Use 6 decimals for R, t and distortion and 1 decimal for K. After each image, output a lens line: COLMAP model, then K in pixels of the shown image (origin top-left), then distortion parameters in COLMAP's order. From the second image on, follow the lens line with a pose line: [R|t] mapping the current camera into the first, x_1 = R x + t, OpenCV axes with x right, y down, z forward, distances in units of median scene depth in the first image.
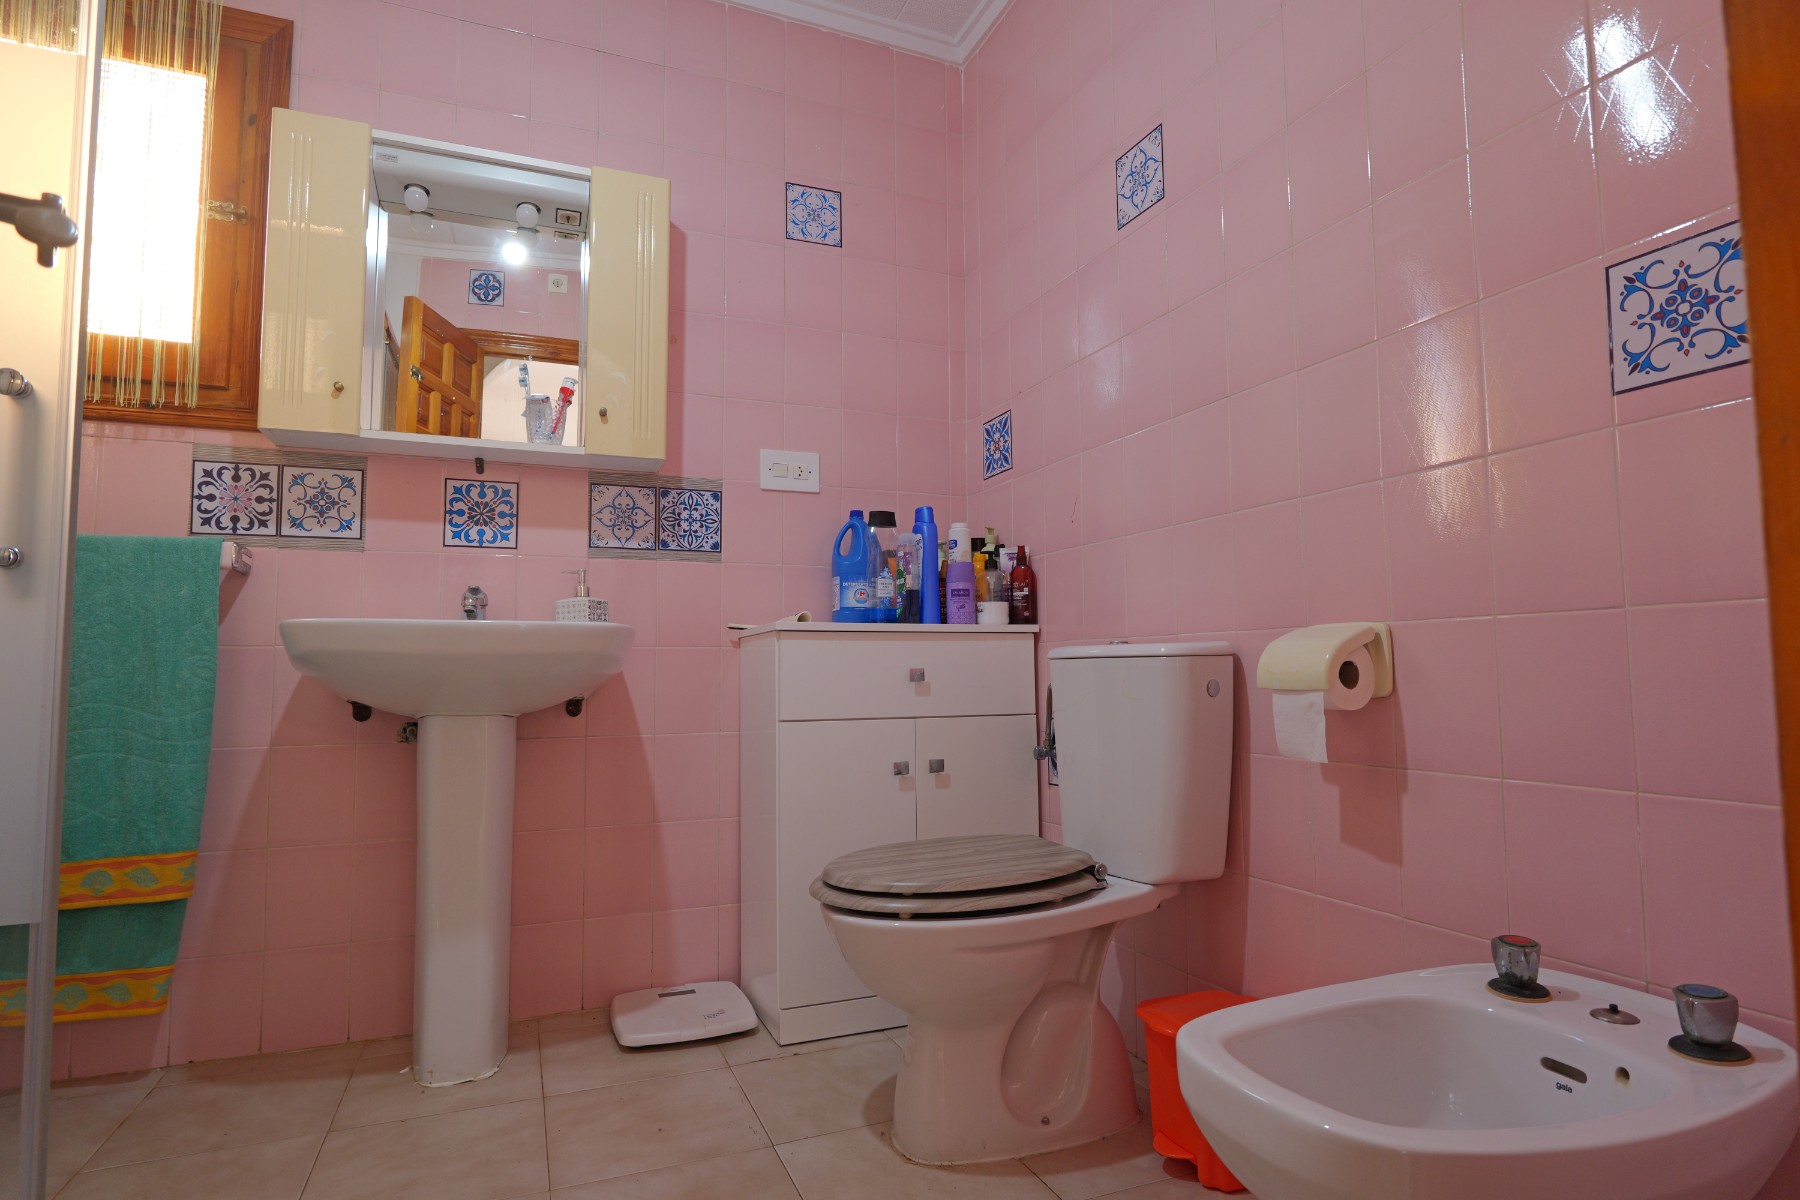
lens RADIAL K [[944.2, 0, 901.5], [0, 944.2, 601.3], [0, 0, 1]] dist [-0.010894, 0.000673]
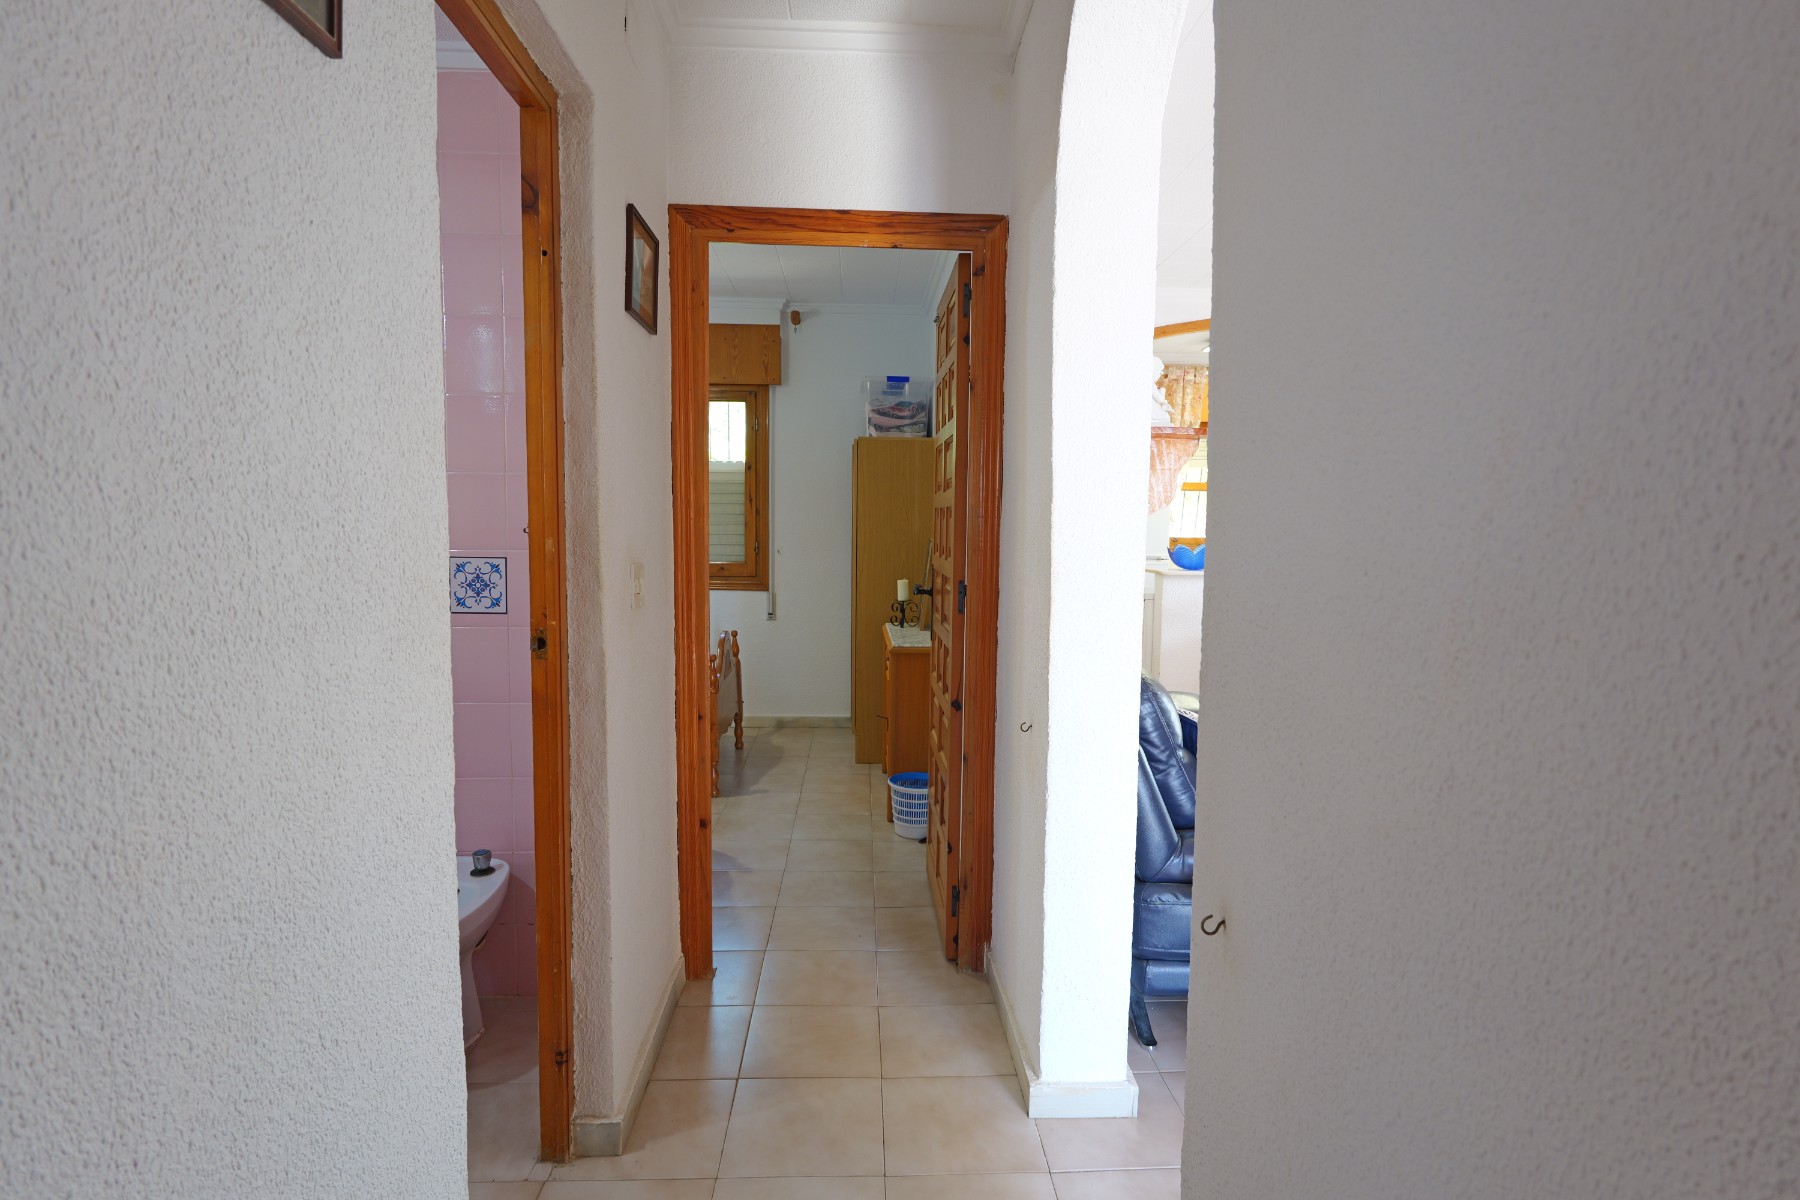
lens RADIAL K [[944.2, 0, 902.2], [0, 944.2, 595.4], [0, 0, 1]] dist [-0.010894, 0.000673]
pose [[0.333716, -0.059761, 0.940778, -1.123515], [-0.076146, 0.993018, 0.090090, -0.588063], [-0.939593, -0.101701, 0.326835, -0.862233]]
